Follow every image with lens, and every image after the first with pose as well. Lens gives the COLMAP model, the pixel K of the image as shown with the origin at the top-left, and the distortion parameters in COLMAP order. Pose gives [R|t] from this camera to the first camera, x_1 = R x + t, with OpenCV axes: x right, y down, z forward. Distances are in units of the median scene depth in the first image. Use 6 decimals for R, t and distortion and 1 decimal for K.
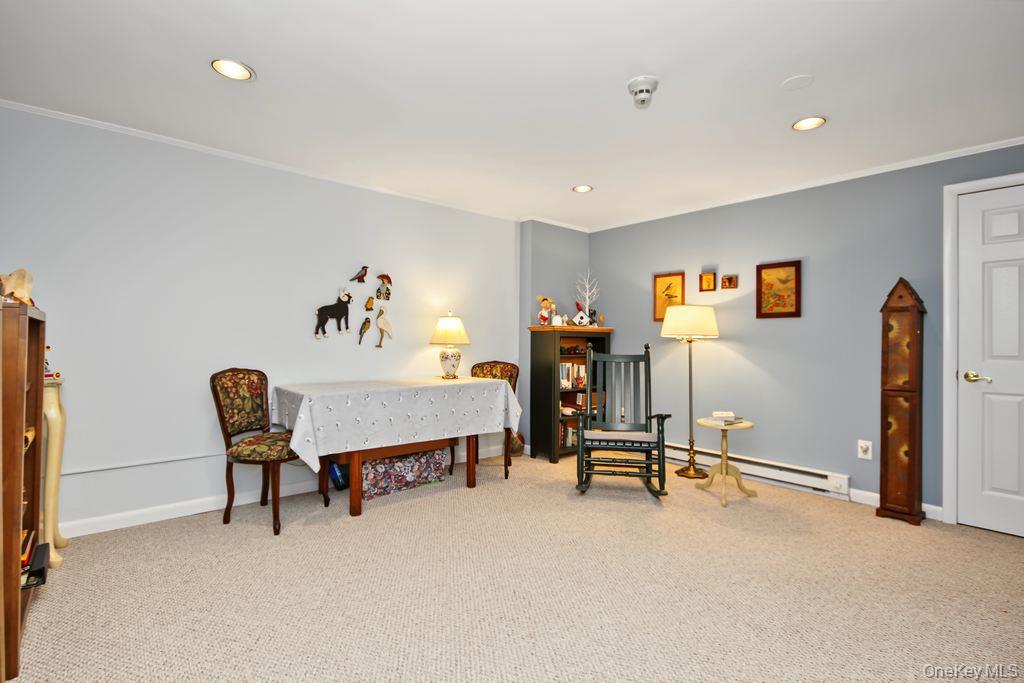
lens RADIAL K [[491.0, 0, 513.4], [0, 491.0, 333.5], [0, 0, 1]] dist [-0.000362, -0.000708]
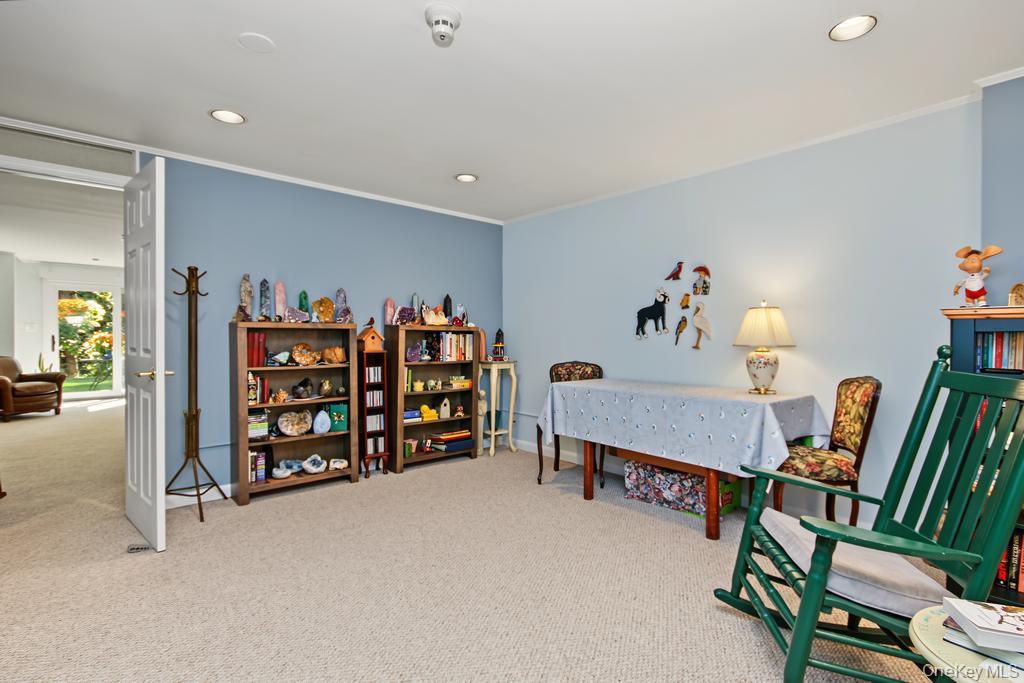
lens RADIAL K [[491.0, 0, 513.4], [0, 491.0, 333.5], [0, 0, 1]] dist [-0.000362, -0.000708]
pose [[-0.005591, -0.018006, -0.999822, 0.654731], [0.005014, 0.999825, -0.018034, 0.015845], [0.999972, -0.005114, -0.005500, 0.701849]]
